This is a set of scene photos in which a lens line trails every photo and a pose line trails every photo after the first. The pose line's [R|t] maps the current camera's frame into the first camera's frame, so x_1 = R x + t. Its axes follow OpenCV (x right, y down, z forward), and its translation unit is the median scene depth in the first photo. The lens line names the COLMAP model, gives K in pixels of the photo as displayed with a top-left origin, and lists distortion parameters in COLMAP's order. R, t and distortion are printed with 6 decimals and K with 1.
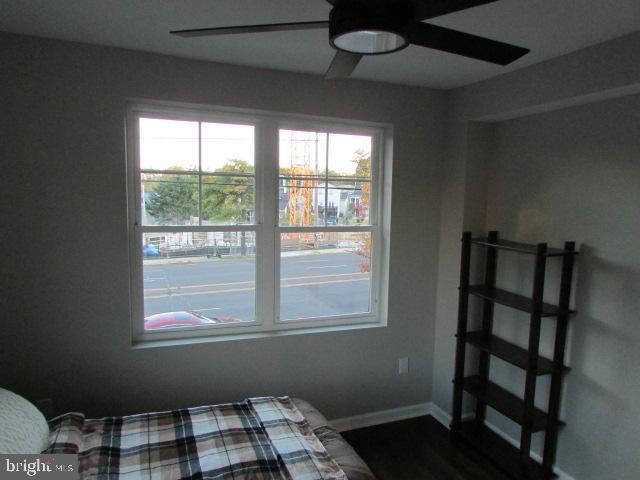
lens RADIAL K [[458.8, 0, 322.5], [0, 458.8, 240.1], [0, 0, 1]] dist [-0.011087, -0.002158]
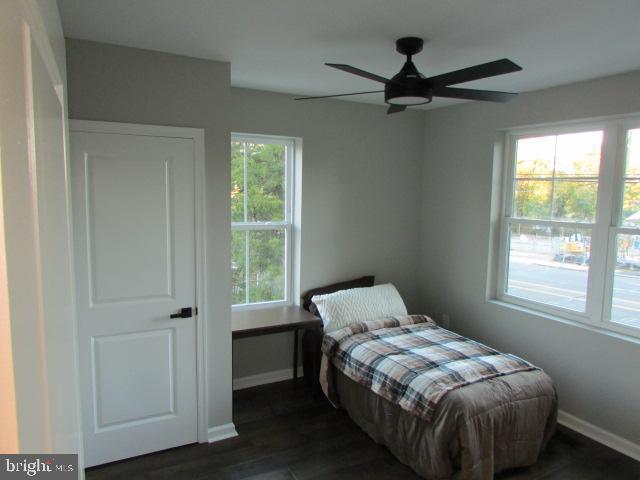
lens RADIAL K [[458.8, 0, 317.4], [0, 458.8, 242.2], [0, 0, 1]] dist [-0.011087, -0.002158]
pose [[0.104438, 0.086706, -0.990745, 1.074091], [-0.110573, 0.991028, 0.075075, 0.001935], [0.988365, 0.101709, 0.113089, 0.313782]]
